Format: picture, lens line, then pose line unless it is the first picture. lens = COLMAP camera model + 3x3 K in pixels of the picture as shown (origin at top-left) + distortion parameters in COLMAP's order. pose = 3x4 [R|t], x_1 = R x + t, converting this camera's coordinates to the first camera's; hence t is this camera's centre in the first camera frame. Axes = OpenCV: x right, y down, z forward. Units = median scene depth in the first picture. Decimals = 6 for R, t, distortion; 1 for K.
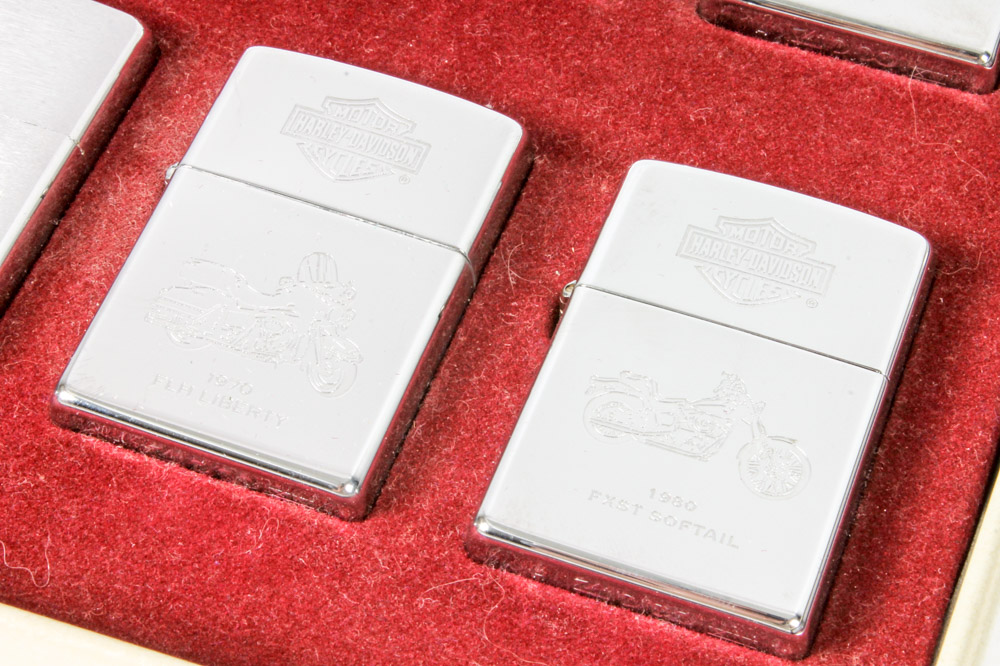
lens RADIAL K [[2332.7, 0, 499.7], [0, 2332.7, 330.1], [0, 0, 1]] dist [0.056720, 0.000000]
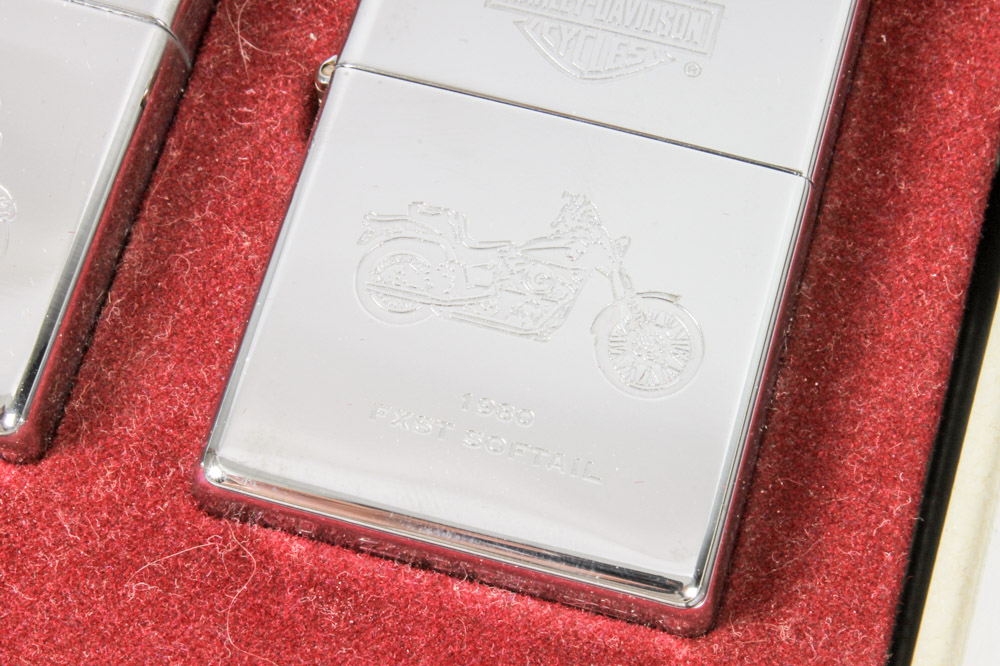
lens RADIAL K [[2332.7, 0, 509.3], [0, 2332.7, 311.7], [0, 0, 1]] dist [0.056720, 0.000000]
pose [[0.996213, -0.080306, 0.033333, 0.053750], [0.071796, 0.975992, 0.205632, -0.083440], [-0.049046, -0.202460, 0.978062, 0.336595]]
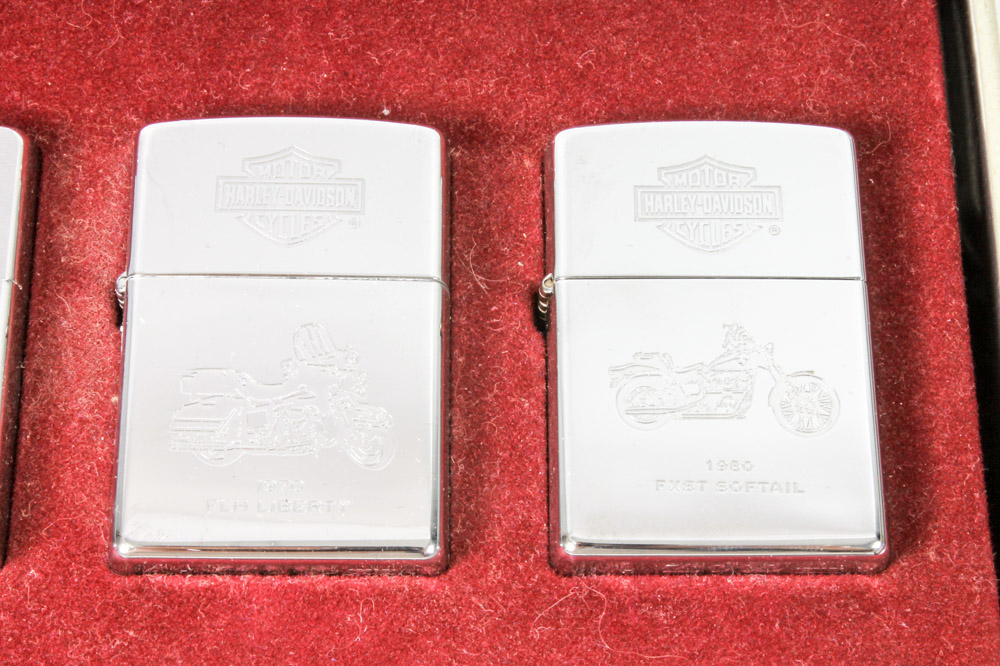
lens RADIAL K [[2332.7, 0, 497.6], [0, 2332.7, 337.4], [0, 0, 1]] dist [0.056720, 0.000000]
pose [[0.934116, -0.311868, 0.173685, -0.177758], [0.275149, 0.939012, 0.206274, -0.214539], [-0.227422, -0.144895, 0.962956, 0.009883]]
